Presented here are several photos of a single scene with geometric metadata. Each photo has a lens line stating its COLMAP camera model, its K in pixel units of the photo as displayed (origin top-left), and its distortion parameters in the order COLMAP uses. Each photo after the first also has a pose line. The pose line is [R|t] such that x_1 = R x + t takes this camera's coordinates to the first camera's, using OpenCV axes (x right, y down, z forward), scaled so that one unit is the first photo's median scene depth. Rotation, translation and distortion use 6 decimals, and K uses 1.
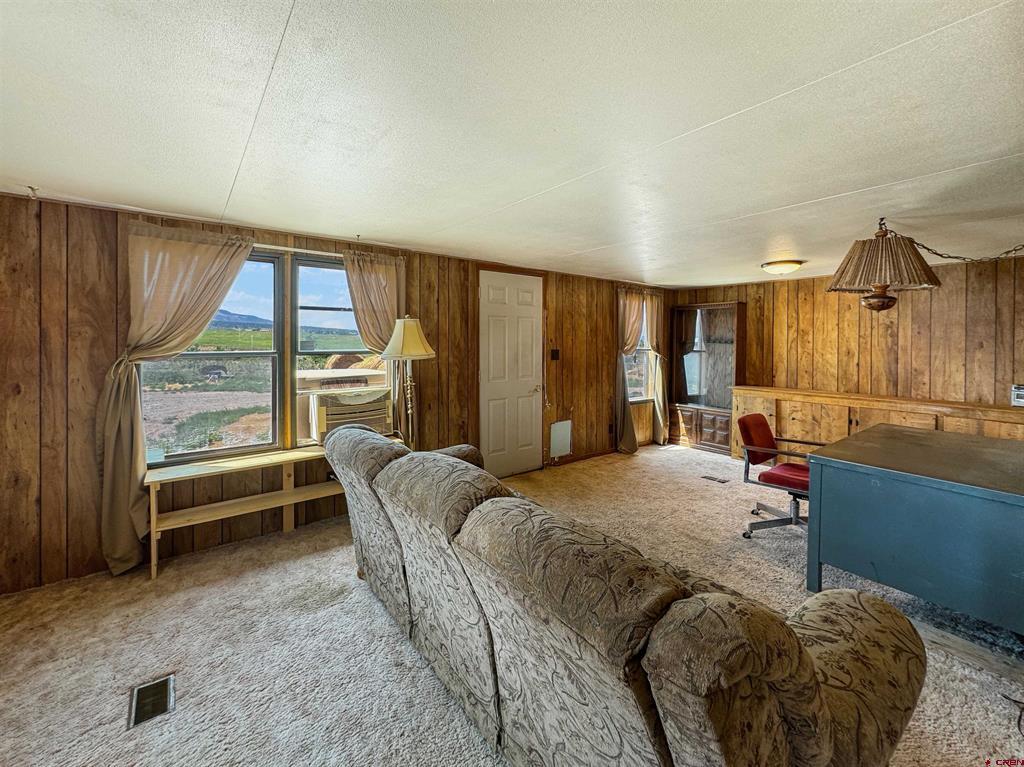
lens RADIAL K [[428.8, 0, 512.7], [0, 428.8, 347.1], [0, 0, 1]] dist [-0.003598, 0.000239]
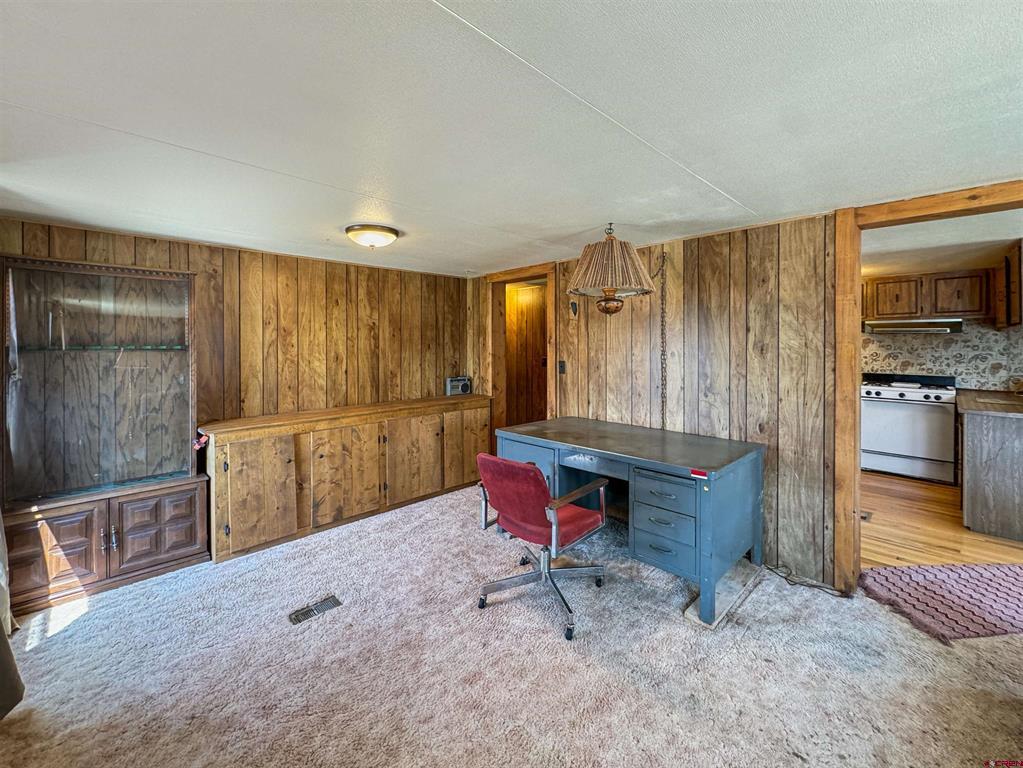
lens RADIAL K [[428.4, 0, 512.2], [0, 428.4, 347.6], [0, 0, 1]] dist [-0.003598, 0.000239]
pose [[-0.120214, -0.015714, 0.992624, -0.025913], [0.016858, 0.999698, 0.017868, -0.006156], [-0.992605, 0.018882, -0.119913, 0.291605]]
